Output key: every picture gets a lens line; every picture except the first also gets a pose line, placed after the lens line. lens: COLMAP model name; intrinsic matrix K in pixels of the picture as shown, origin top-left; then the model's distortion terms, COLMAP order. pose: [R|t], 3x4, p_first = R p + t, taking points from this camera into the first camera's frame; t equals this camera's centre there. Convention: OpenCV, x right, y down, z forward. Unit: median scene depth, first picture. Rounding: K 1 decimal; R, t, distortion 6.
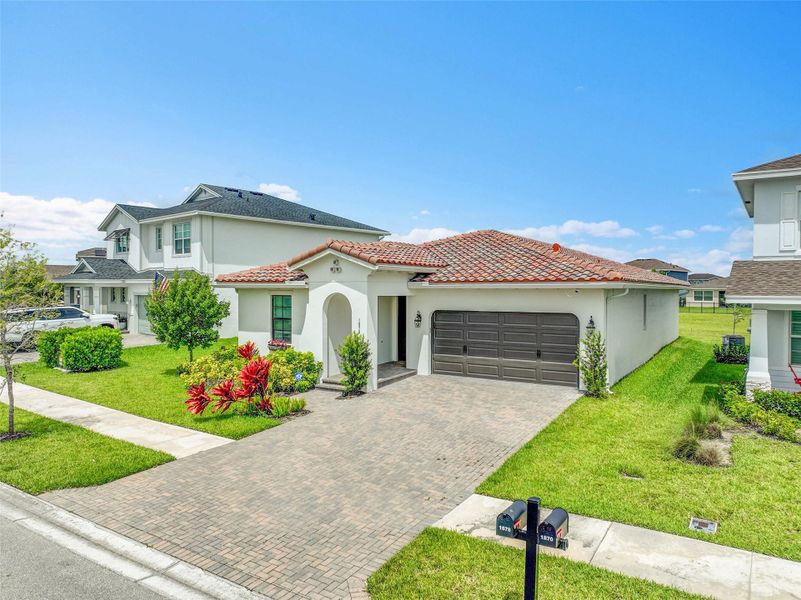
lens RADIAL K [[559.8, 0, 400.5], [0, 559.8, 300.0], [0, 0, 1]] dist [0.002107, 0.000238]
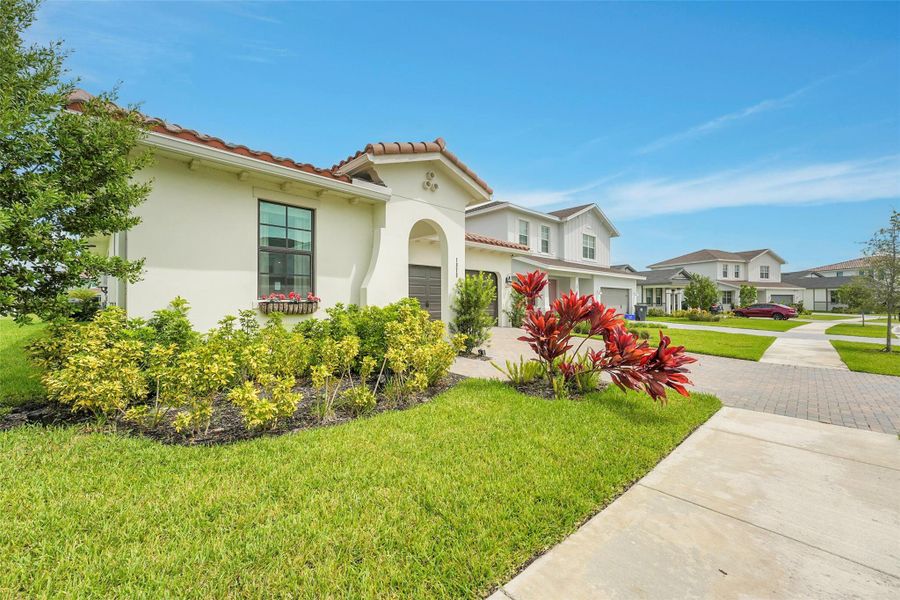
lens RADIAL K [[356.4, 0, 450.0], [0, 356.4, 300.0], [0, 0, 1]] dist [-0.000295, 0.000091]
pose [[0.245907, 0.002080, 0.969291, -0.537960], [0.024106, 0.999675, -0.008261, 0.092636], [-0.968994, 0.025397, 0.245777, 0.859687]]
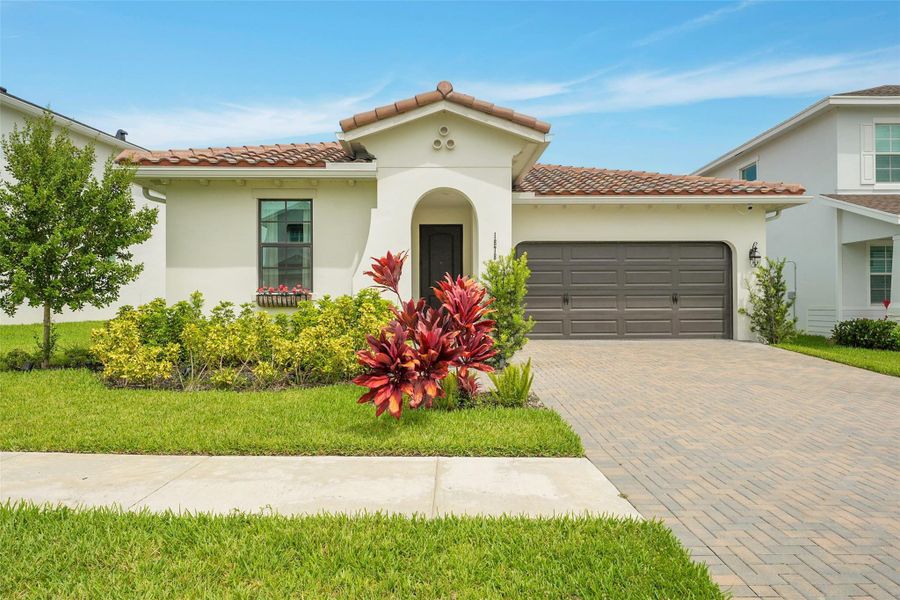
lens RADIAL K [[577.4, 0, 450.0], [0, 577.4, 300.0], [0, 0, 1]] dist [-0.000913, -0.000184]
pose [[0.837121, -0.003103, 0.547009, -0.415231], [0.019794, 0.999501, -0.024622, 0.110735], [-0.546660, 0.031439, 0.836765, 0.523339]]
